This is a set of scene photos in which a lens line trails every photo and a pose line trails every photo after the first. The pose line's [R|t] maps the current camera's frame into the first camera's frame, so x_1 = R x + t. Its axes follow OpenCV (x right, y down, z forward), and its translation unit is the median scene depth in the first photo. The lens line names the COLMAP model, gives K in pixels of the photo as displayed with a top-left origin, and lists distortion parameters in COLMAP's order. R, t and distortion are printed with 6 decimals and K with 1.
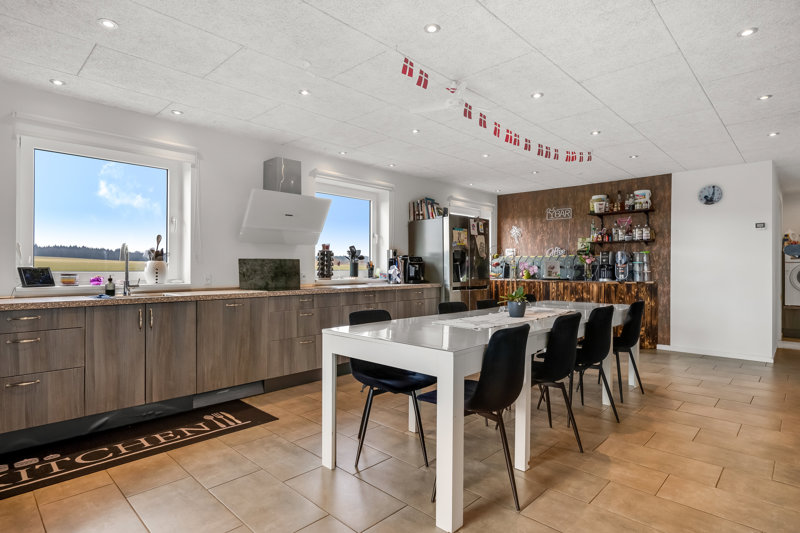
lens RADIAL K [[421.3, 0, 397.1], [0, 421.3, 266.5], [0, 0, 1]] dist [-0.002063, 0.000015]
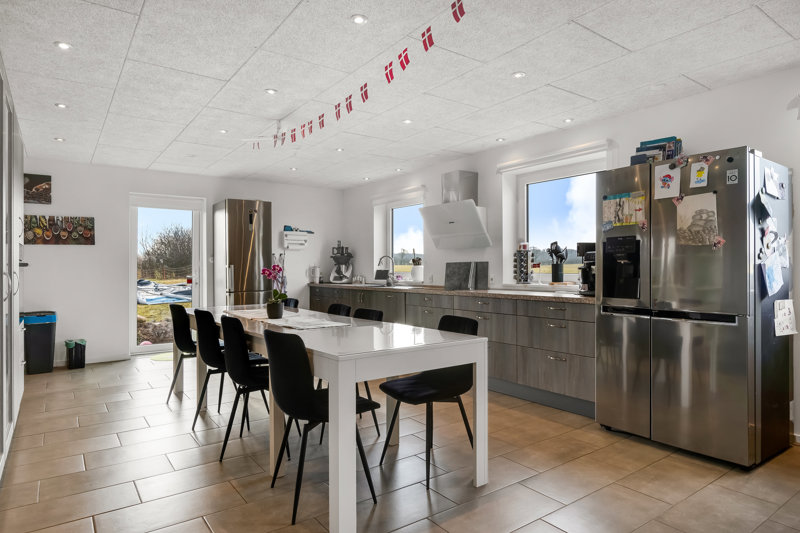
lens RADIAL K [[472.7, 0, 394.7], [0, 472.7, 265.8], [0, 0, 1]] dist [0.003196, -0.000321]
pose [[-0.172220, -0.011941, -0.984986, 0.860464], [-0.004382, 0.999926, -0.011356, 0.005774], [0.985049, 0.002360, -0.172259, 0.931520]]
